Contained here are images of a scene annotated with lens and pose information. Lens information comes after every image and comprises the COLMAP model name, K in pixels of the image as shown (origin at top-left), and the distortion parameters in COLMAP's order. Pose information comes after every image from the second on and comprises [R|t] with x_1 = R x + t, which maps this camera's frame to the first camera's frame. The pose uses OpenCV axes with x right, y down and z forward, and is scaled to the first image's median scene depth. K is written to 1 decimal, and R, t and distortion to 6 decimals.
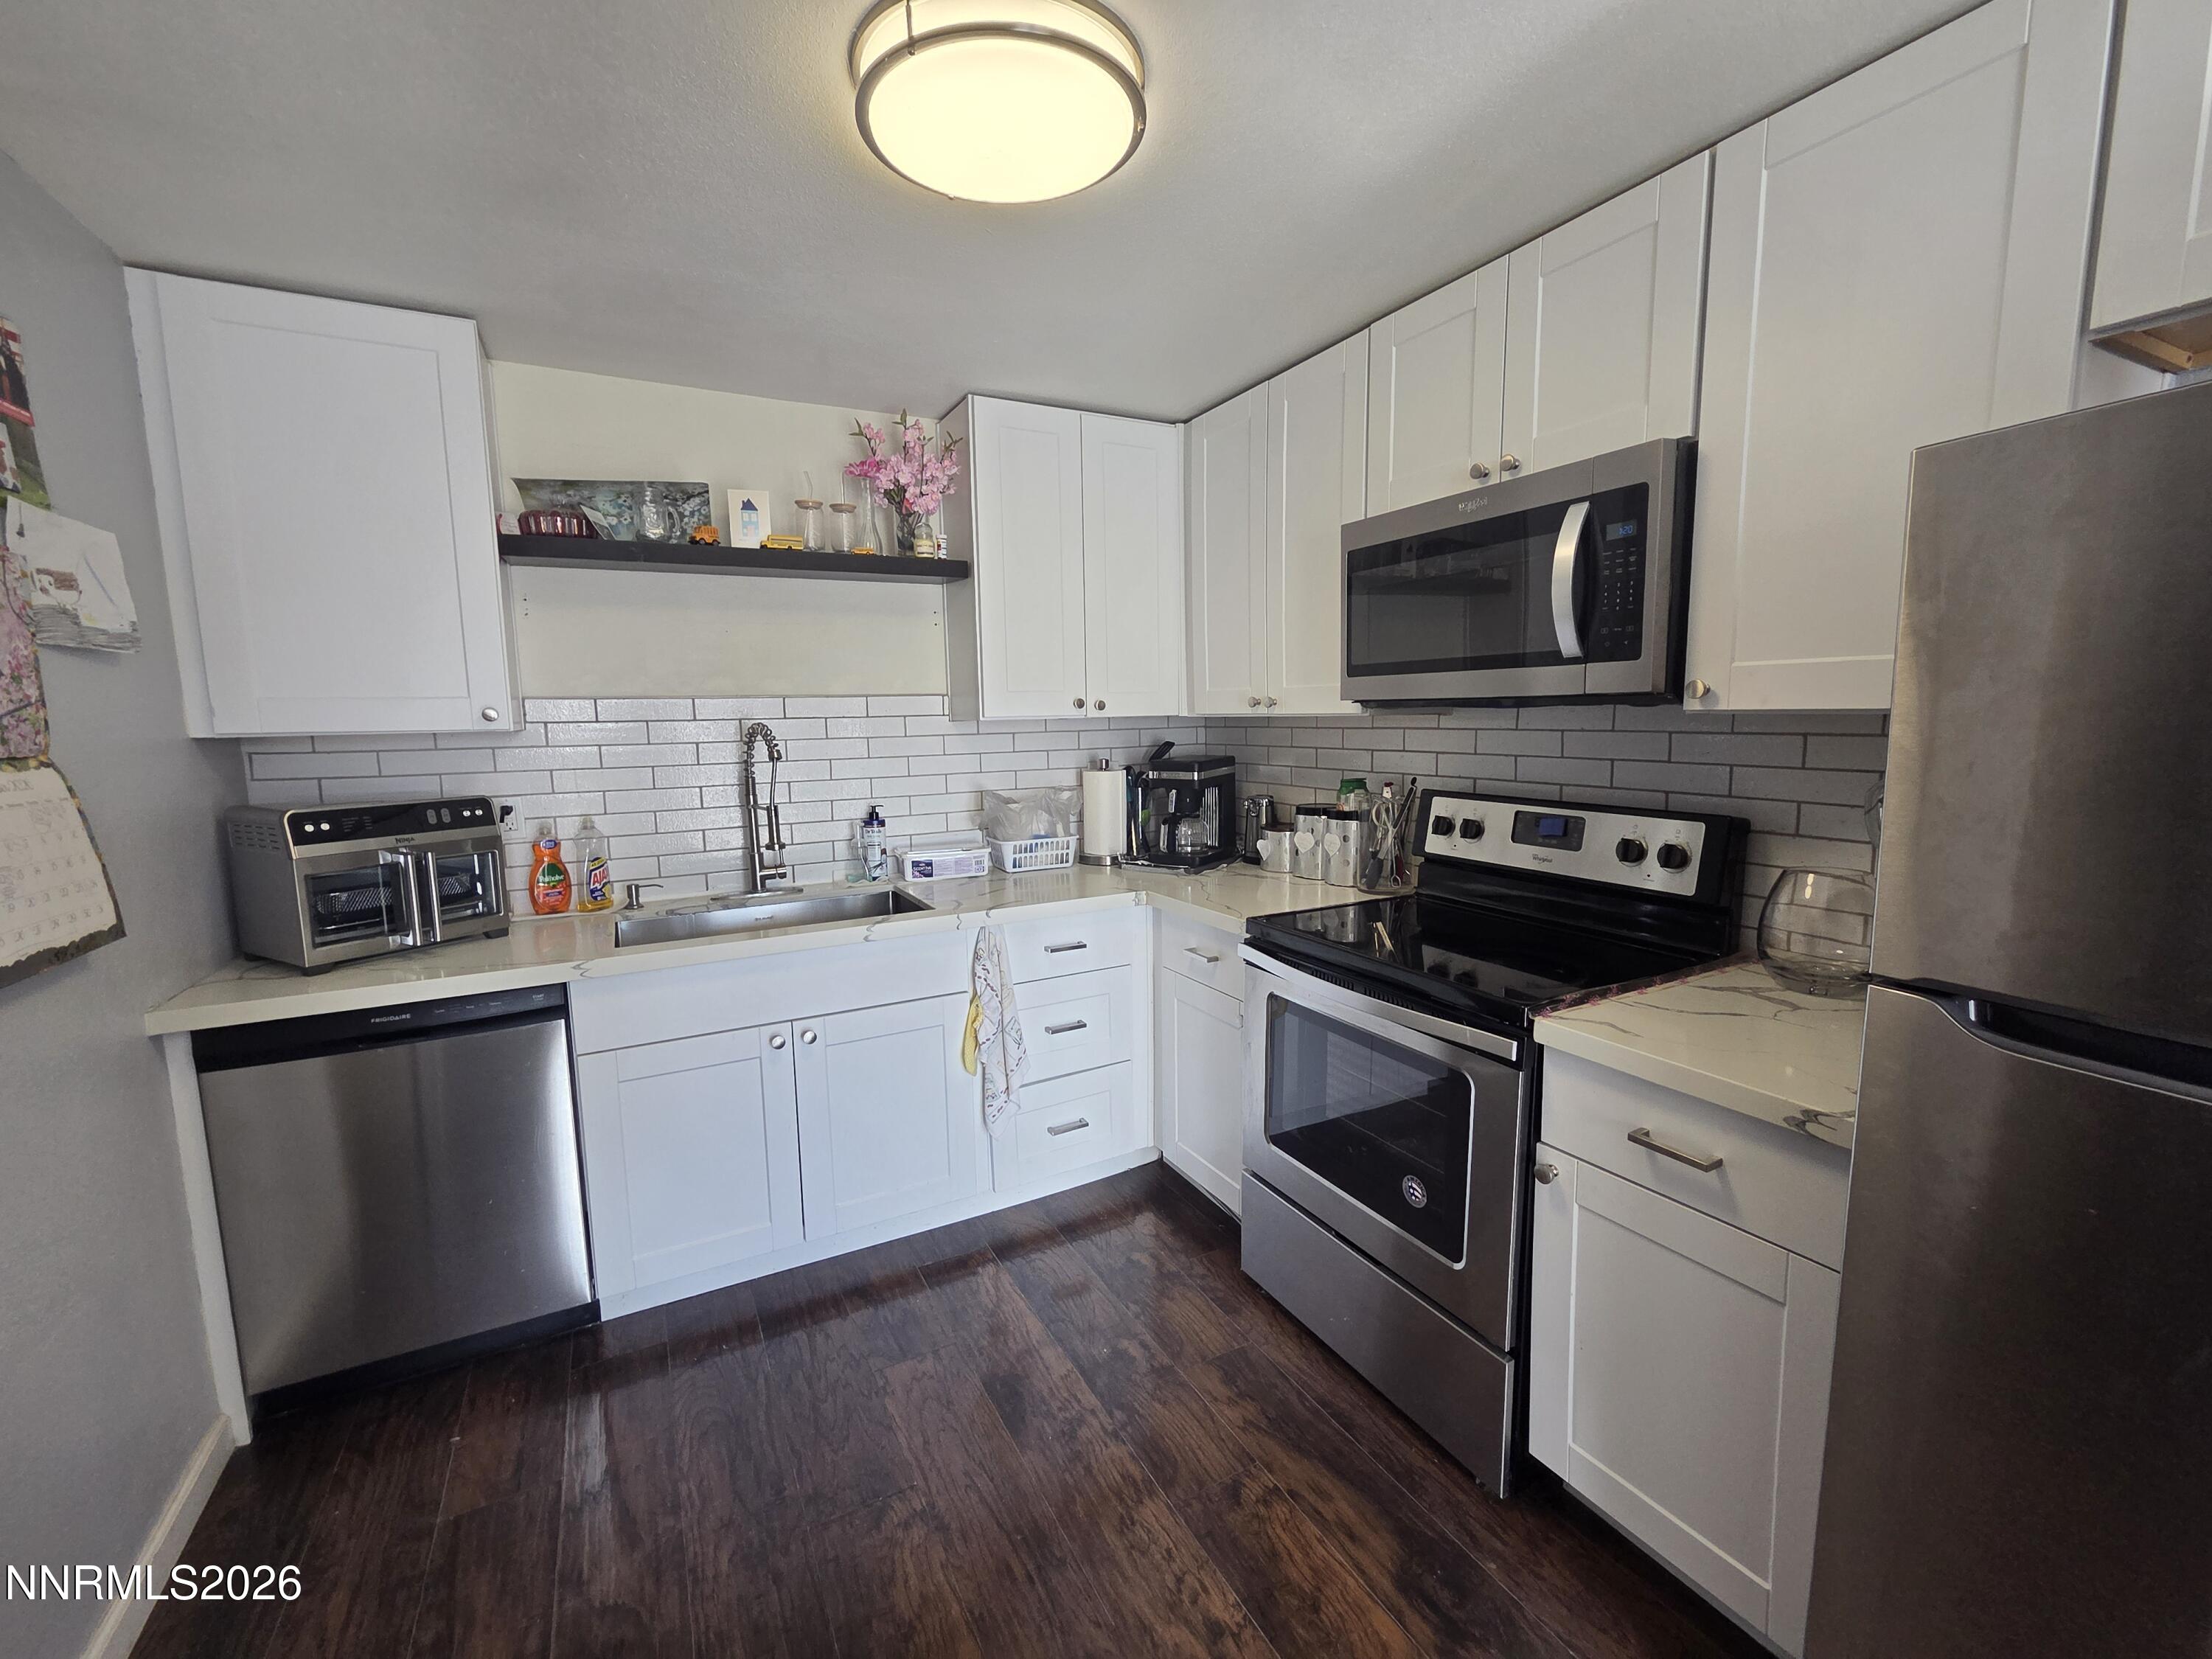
lens RADIAL K [[910.1, 0, 1099.9], [0, 910.1, 826.3], [0, 0, 1]] dist [0.001510, 0.001037]
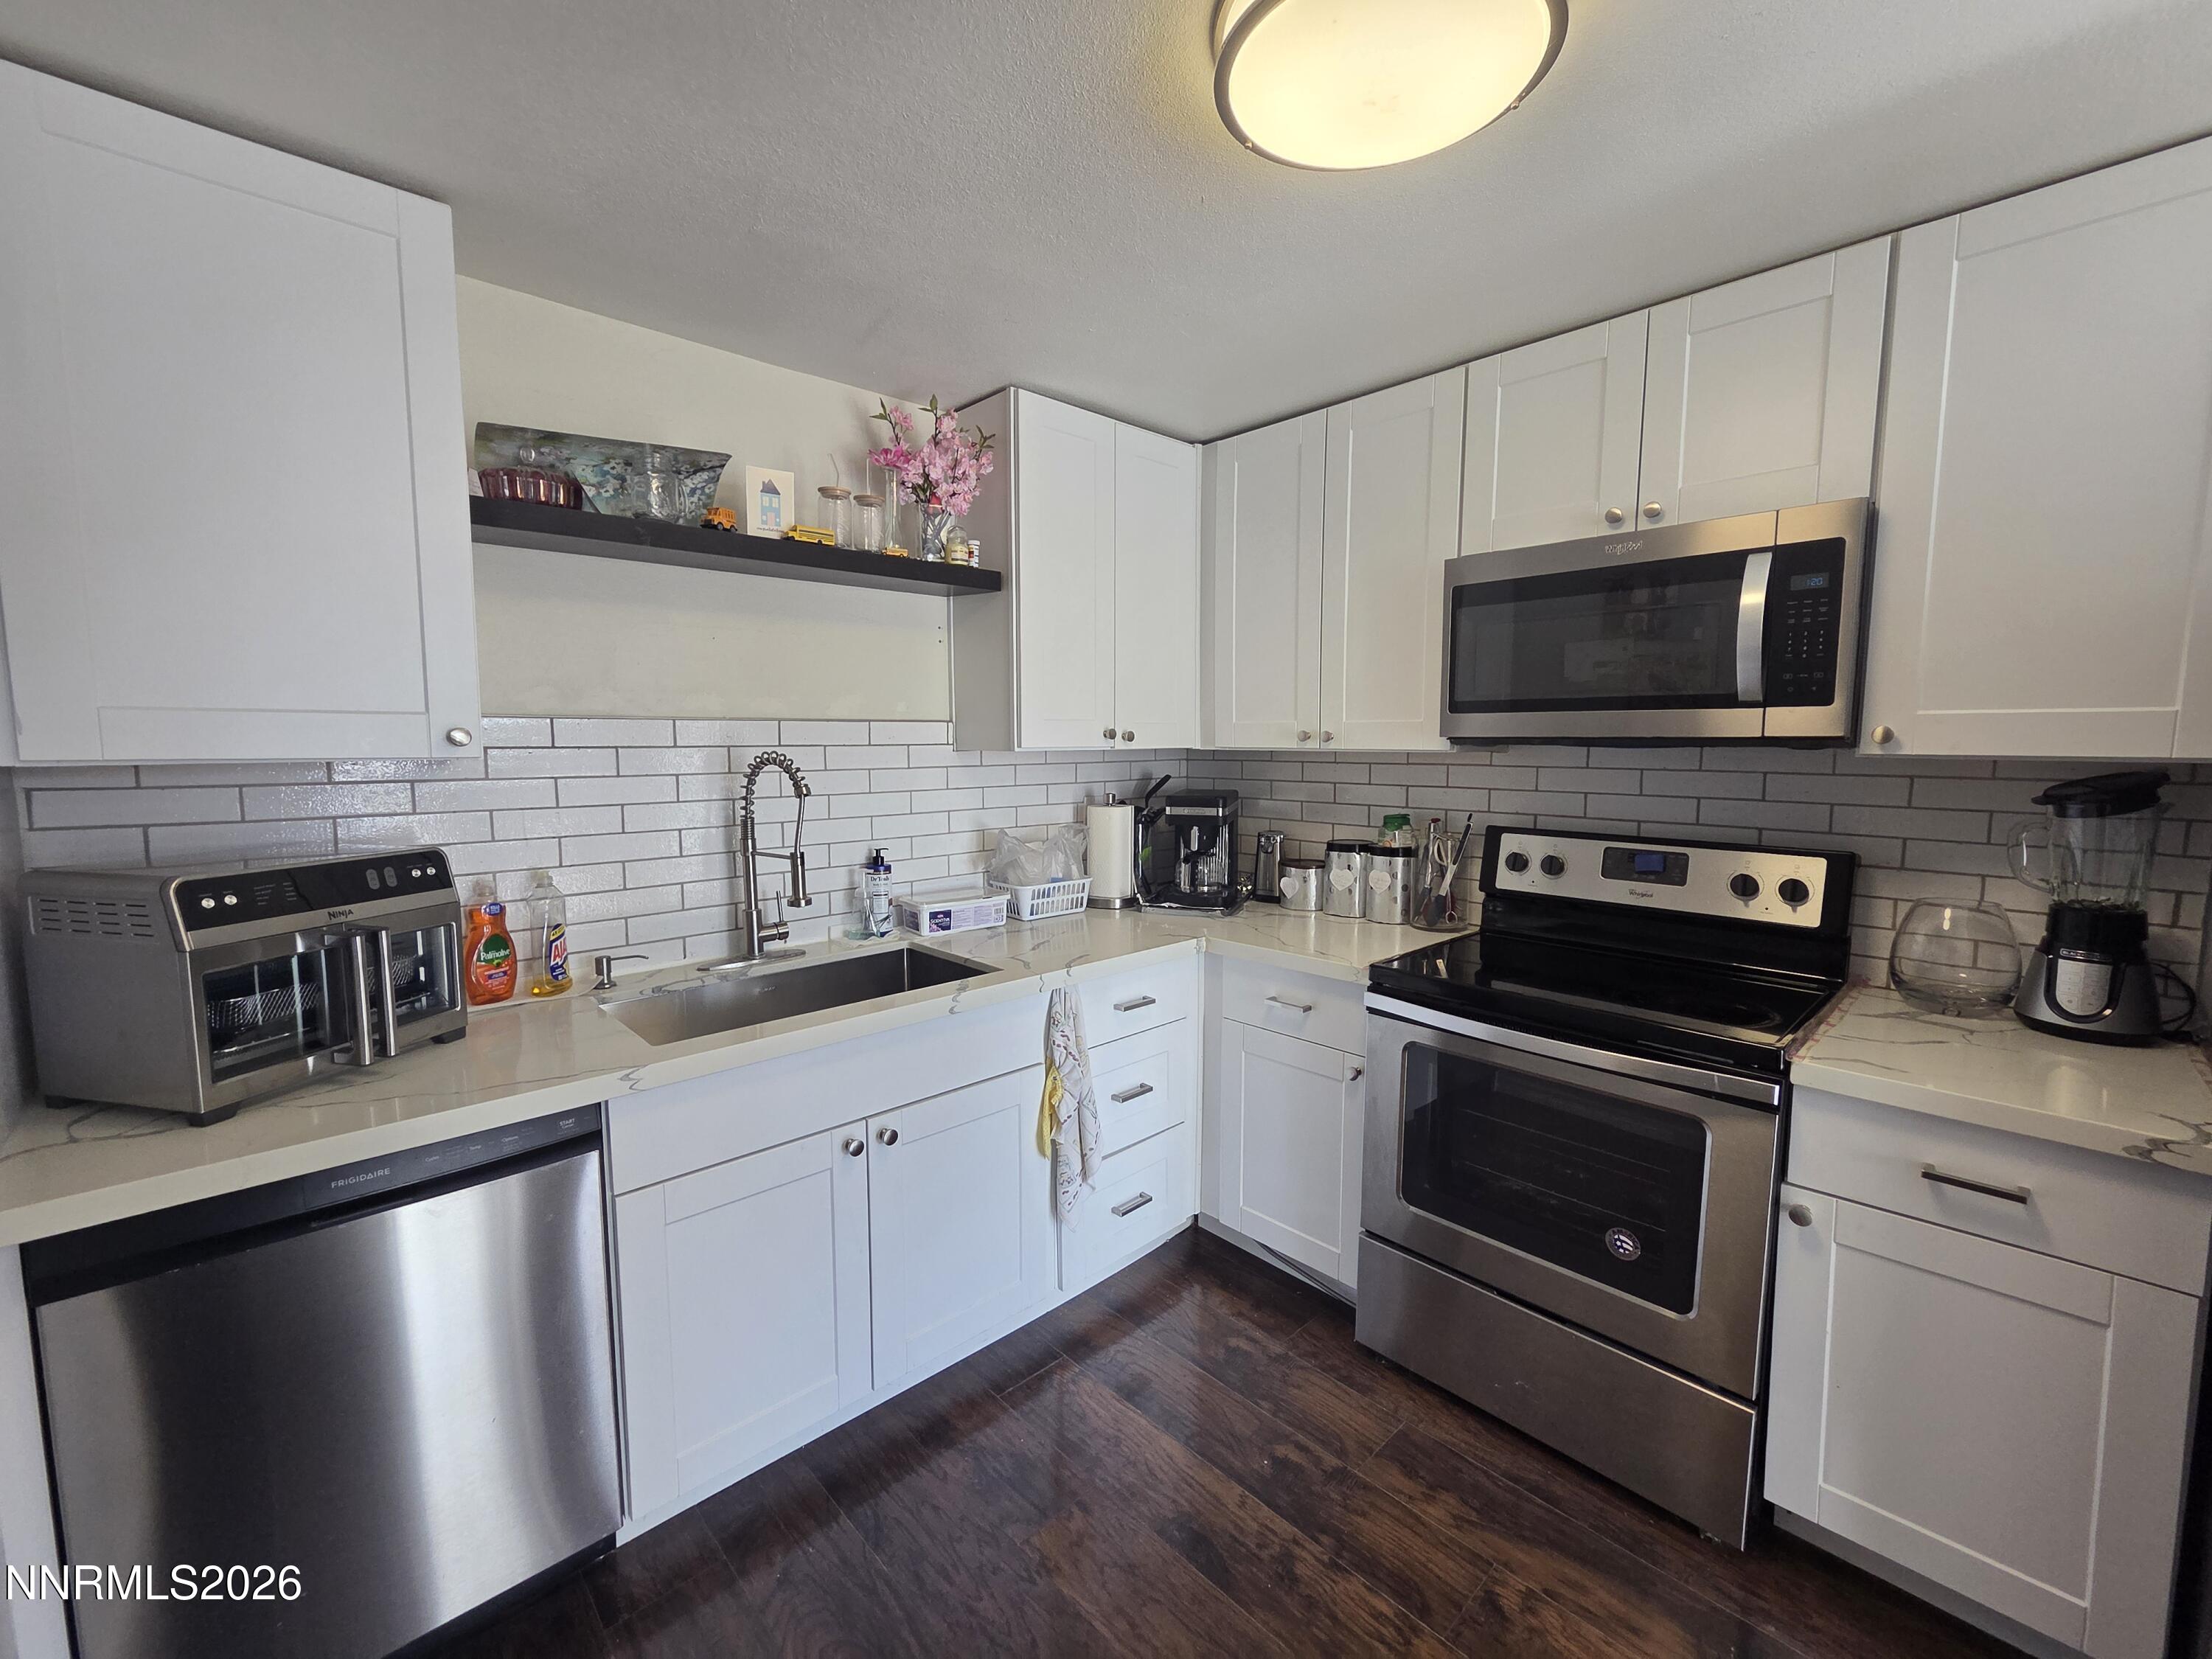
lens RADIAL K [[910.1, 0, 1104.5], [0, 910.1, 827.1], [0, 0, 1]] dist [0.001510, 0.001037]
pose [[0.964704, -0.009360, 0.263171, -0.353812], [0.017097, 0.999486, -0.027126, -0.021297], [-0.262782, 0.030668, 0.964368, 0.155406]]
